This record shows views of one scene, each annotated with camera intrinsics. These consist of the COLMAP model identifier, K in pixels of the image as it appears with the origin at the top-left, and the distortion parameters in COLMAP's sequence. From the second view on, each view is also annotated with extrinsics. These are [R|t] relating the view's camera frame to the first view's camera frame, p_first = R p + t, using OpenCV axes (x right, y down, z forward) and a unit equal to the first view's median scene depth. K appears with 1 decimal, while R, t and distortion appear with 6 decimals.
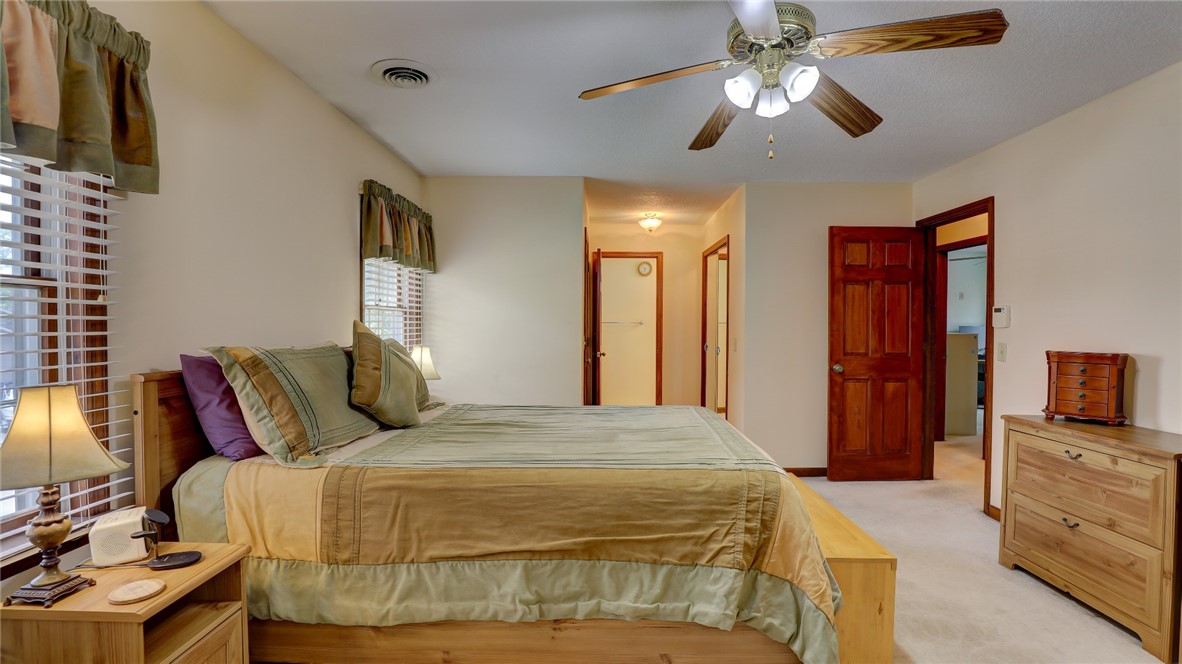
lens RADIAL K [[546.1, 0, 602.2], [0, 546.1, 332.8], [0, 0, 1]] dist [-0.035765, 0.006650]
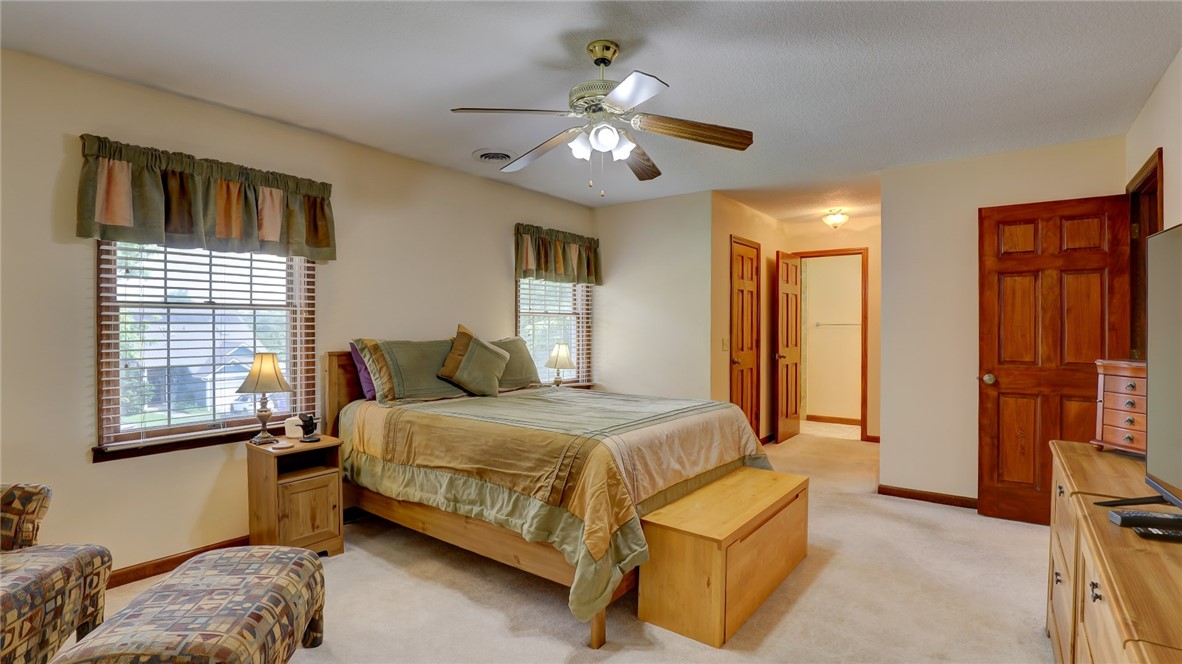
lens RADIAL K [[566.3, 0, 598.5], [0, 566.3, 327.6], [0, 0, 1]] dist [-0.036001, 0.000143]
pose [[0.804521, -0.001098, -0.593924, 1.160220], [-0.007858, 0.999891, -0.012494, 0.006048], [0.593873, 0.014719, 0.804424, -0.081744]]
